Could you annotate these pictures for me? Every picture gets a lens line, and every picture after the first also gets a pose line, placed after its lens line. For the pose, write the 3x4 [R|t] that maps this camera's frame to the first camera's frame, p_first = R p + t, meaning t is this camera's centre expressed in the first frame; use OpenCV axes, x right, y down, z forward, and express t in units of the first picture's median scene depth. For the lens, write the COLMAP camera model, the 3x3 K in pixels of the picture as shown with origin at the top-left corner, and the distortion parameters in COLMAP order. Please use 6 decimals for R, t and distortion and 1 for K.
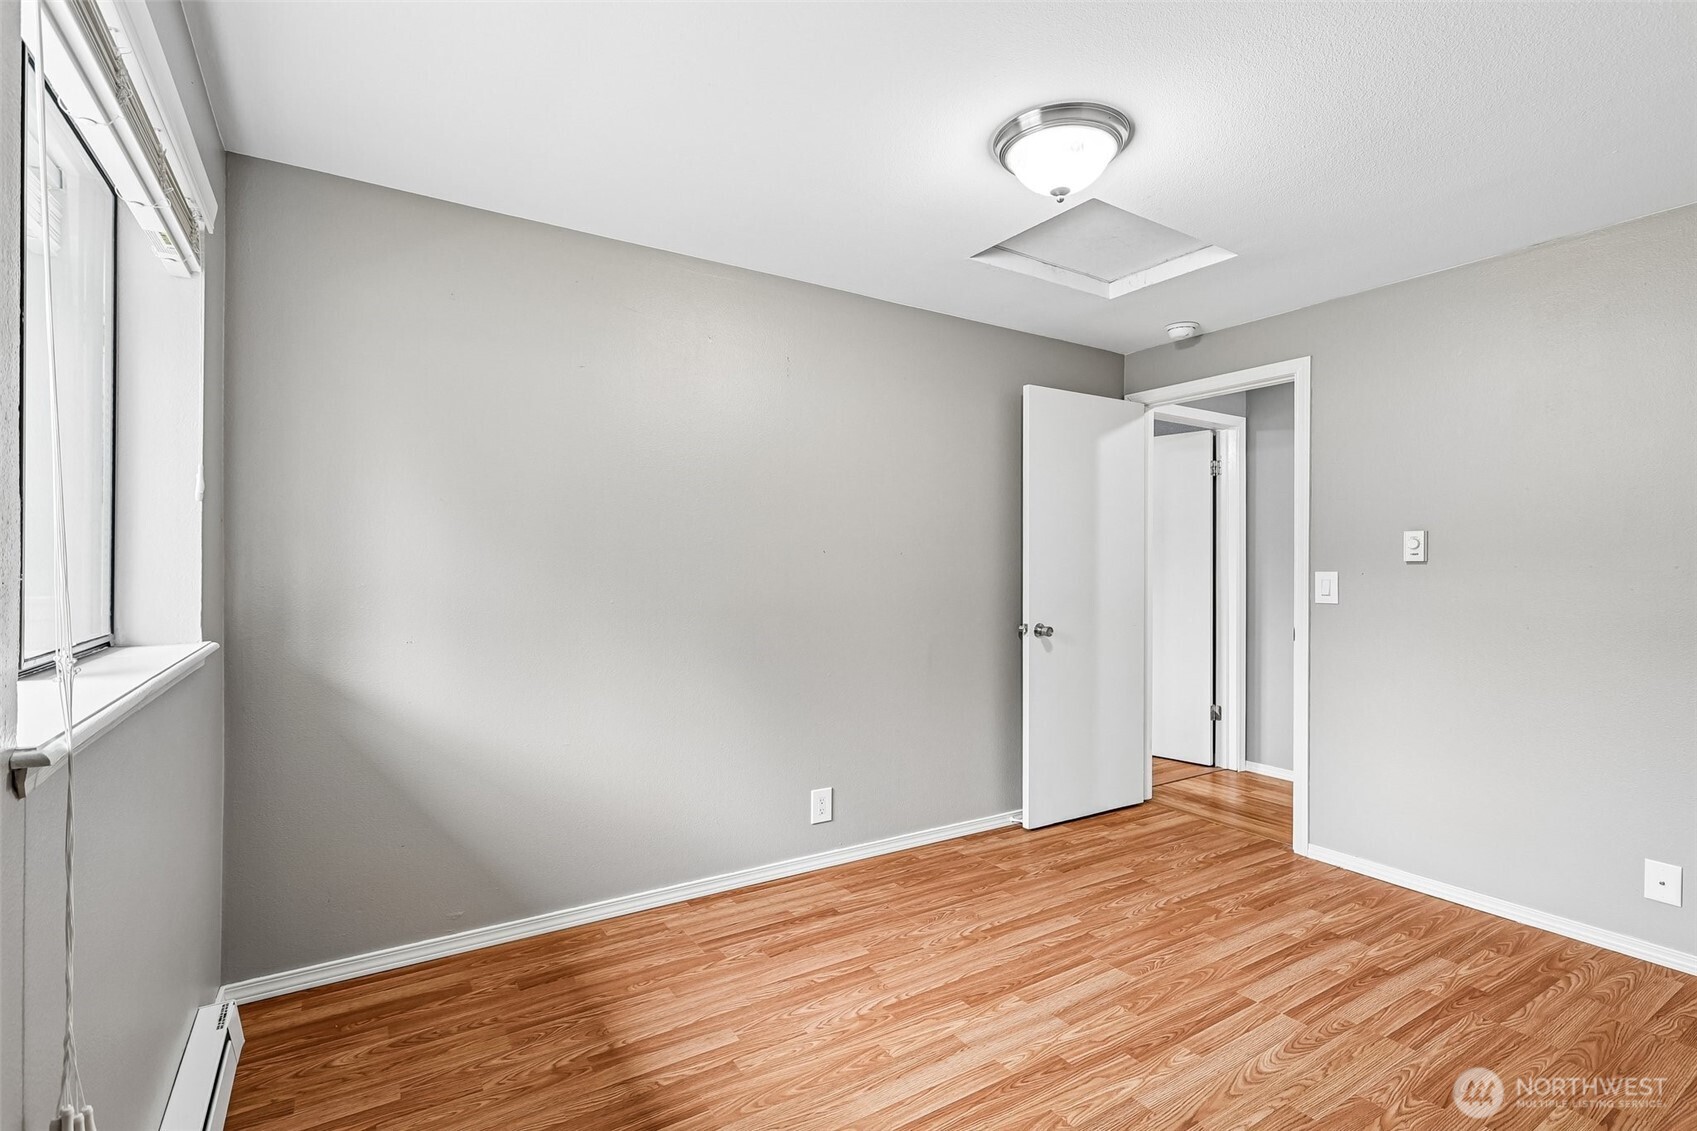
lens RADIAL K [[754.2, 0, 859.6], [0, 754.2, 565.7], [0, 0, 1]] dist [0.000241, 0.000259]
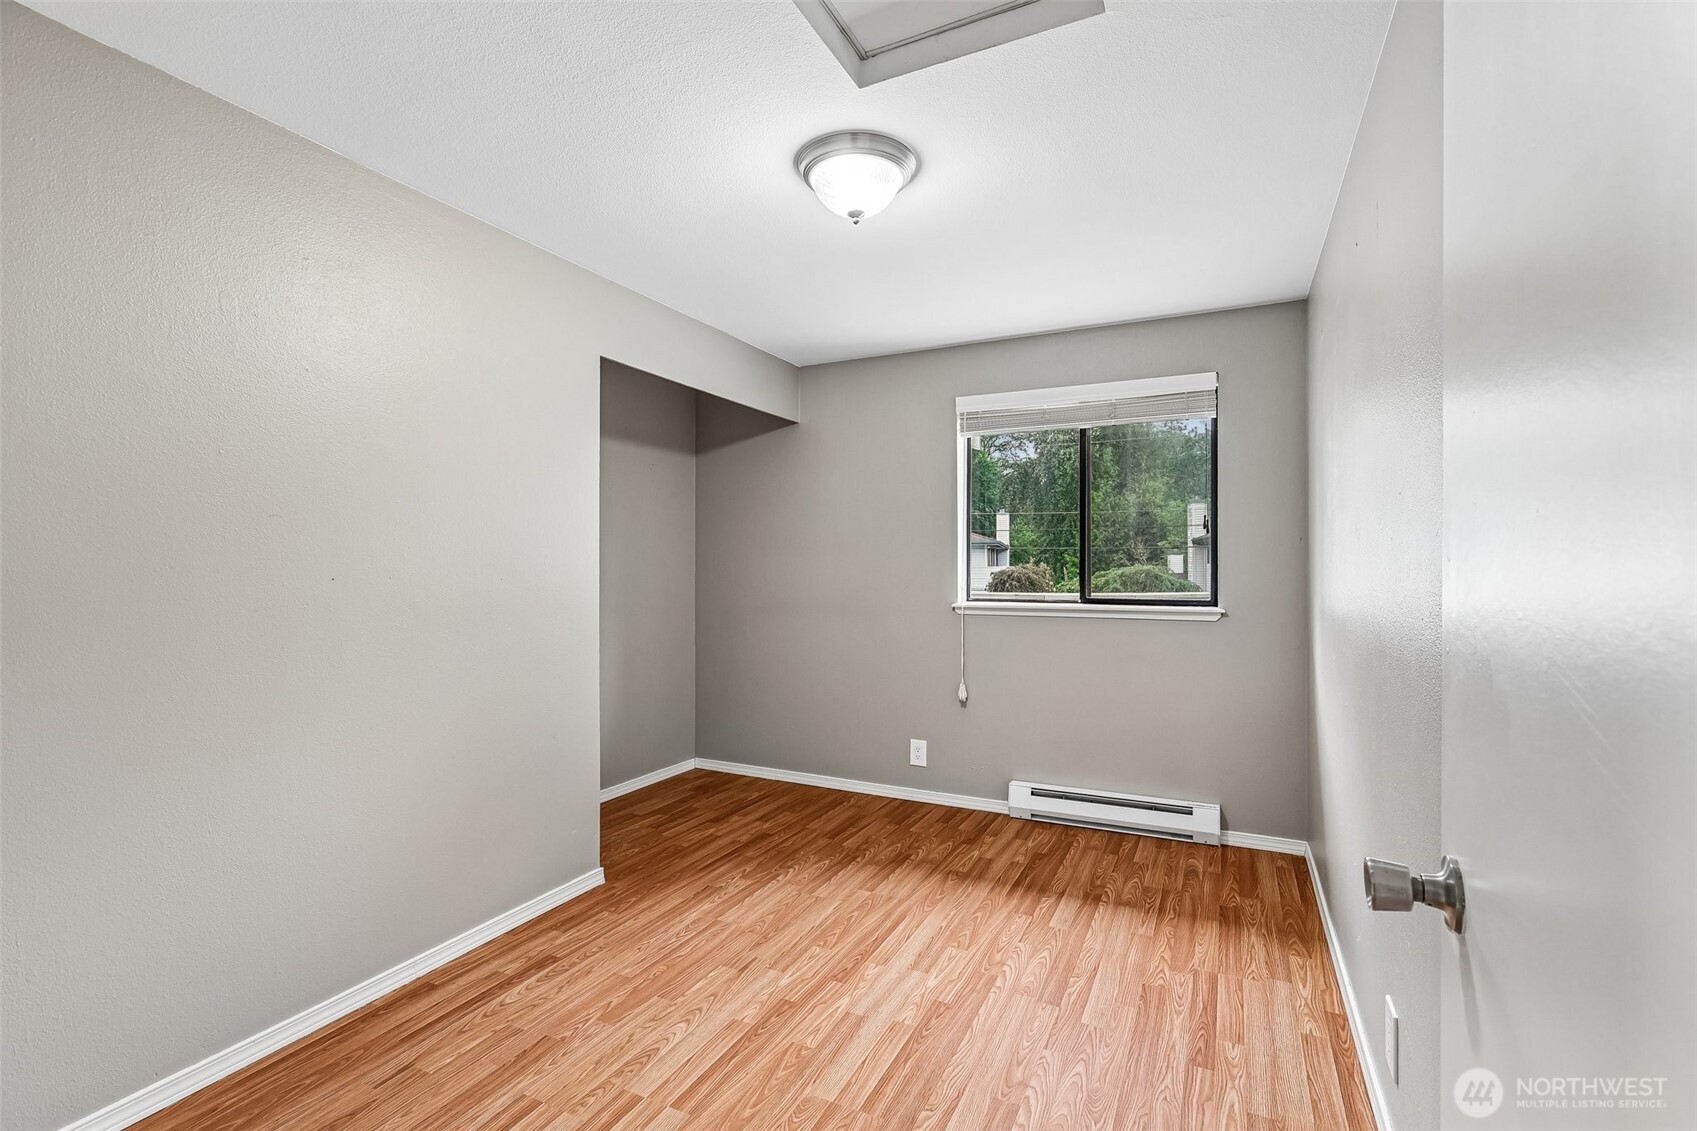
lens RADIAL K [[754.2, 0, 859.6], [0, 754.2, 565.7], [0, 0, 1]] dist [0.000241, 0.000259]
pose [[-0.844515, -0.004696, -0.535512, 0.819639], [-0.004034, 0.999989, -0.002408, -0.018773], [0.535517, 0.000126, -0.844524, 1.866121]]
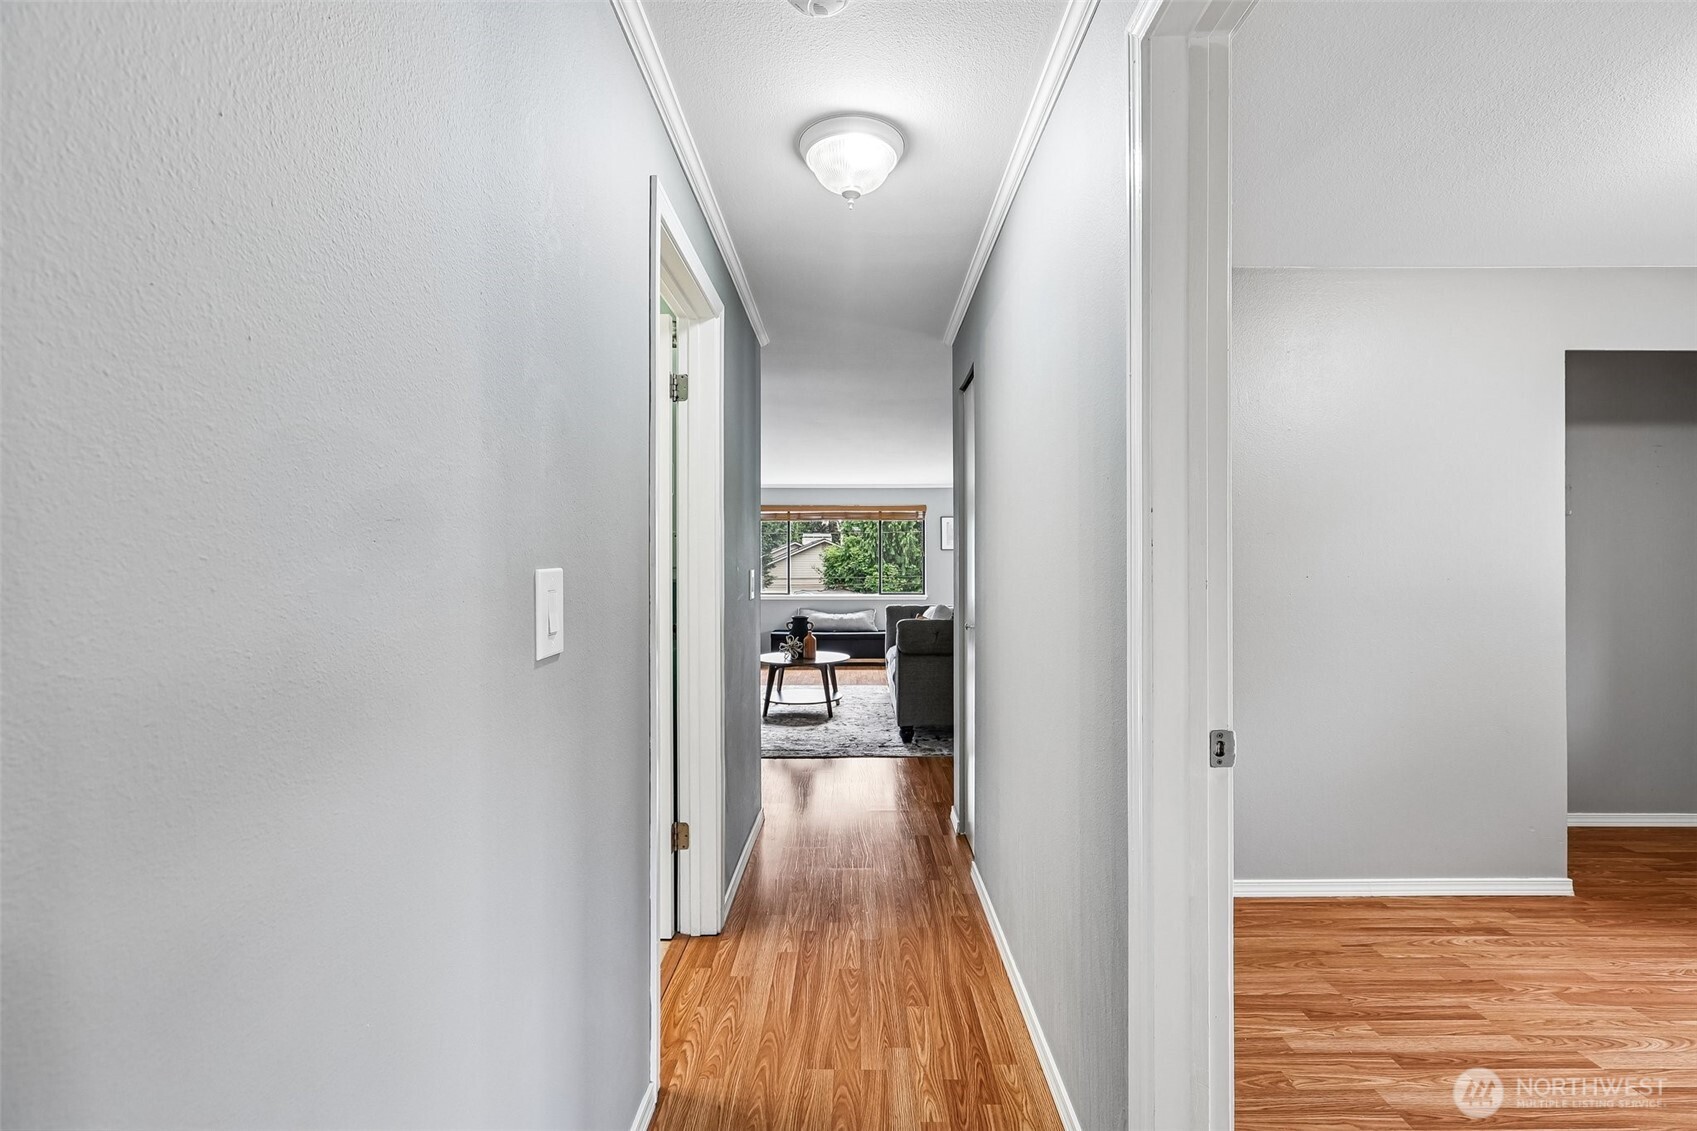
lens RADIAL K [[754.2, 0, 859.6], [0, 754.2, 565.7], [0, 0, 1]] dist [0.000241, 0.000259]
pose [[-0.853019, 0.000039, 0.521879, 0.851855], [-0.000828, 0.999999, -0.001429, -0.017300], [-0.521879, -0.001651, -0.853018, 2.257277]]
